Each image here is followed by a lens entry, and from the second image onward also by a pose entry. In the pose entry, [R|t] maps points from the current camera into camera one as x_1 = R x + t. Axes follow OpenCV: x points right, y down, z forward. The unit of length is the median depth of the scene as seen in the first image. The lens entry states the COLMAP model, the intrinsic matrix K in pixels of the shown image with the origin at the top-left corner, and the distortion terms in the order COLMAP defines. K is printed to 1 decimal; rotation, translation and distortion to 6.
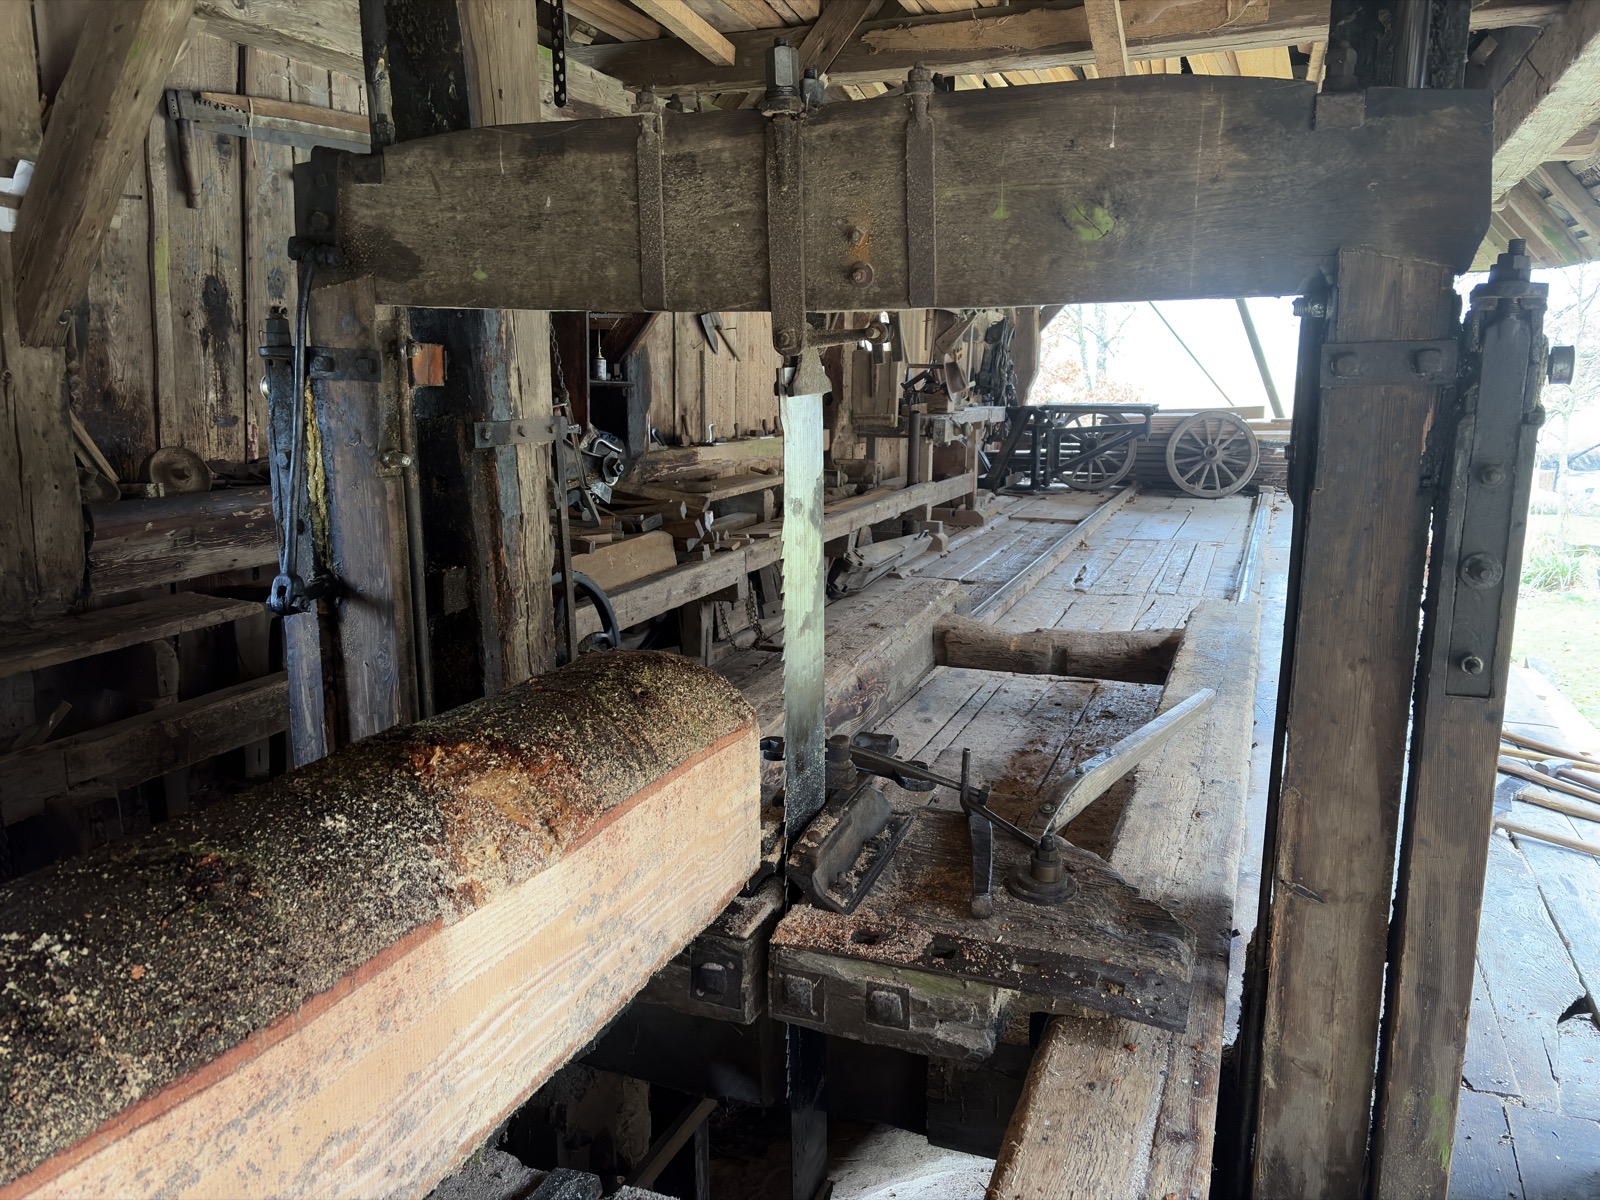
lens RADIAL K [[1229.9, 0, 793.6], [0, 1229.9, 601.2], [0, 0, 1]] dist [0.041914, -0.041794]
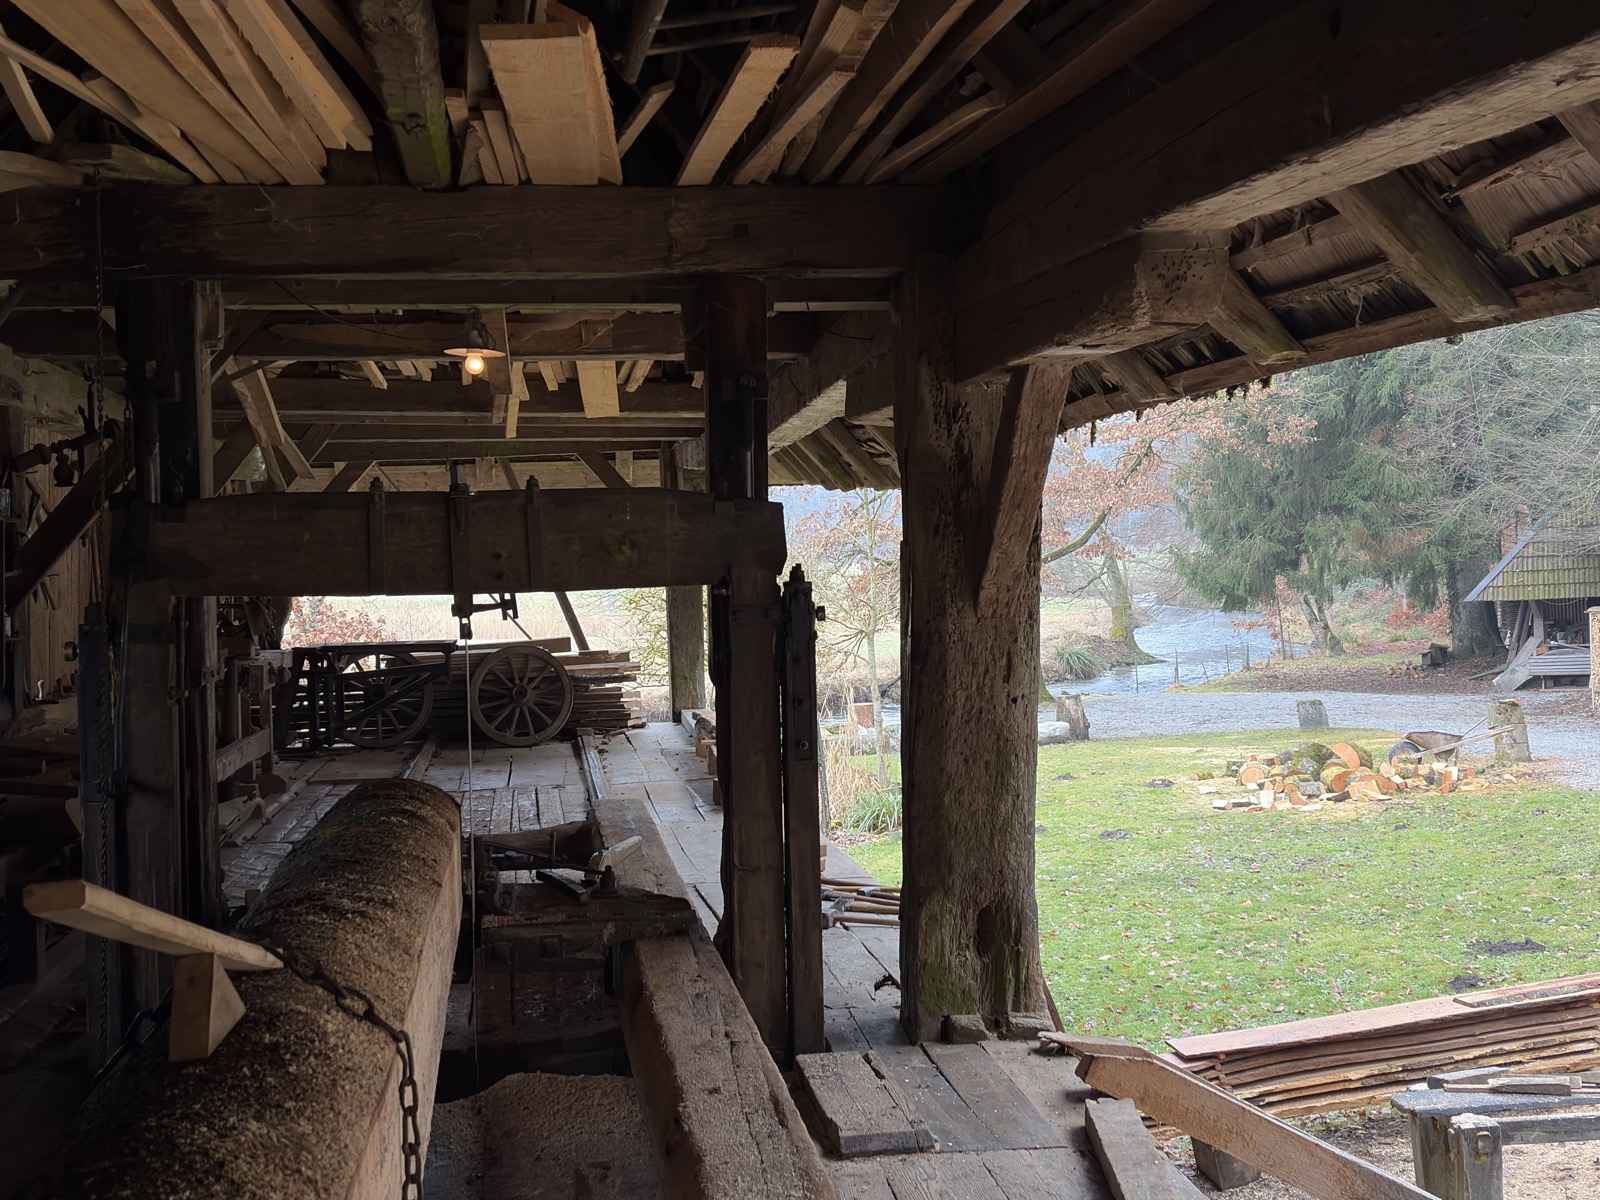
lens RADIAL K [[2004.3, 0, 800.3], [0, 2004.3, 599.3], [0, 0, 1]] dist [0.013054, 0.000000]
pose [[0.872208, -0.031960, 0.488090, -0.430753], [0.119281, 0.981635, -0.148875, 0.116832], [-0.474368, 0.188070, 0.860003, -0.764423]]
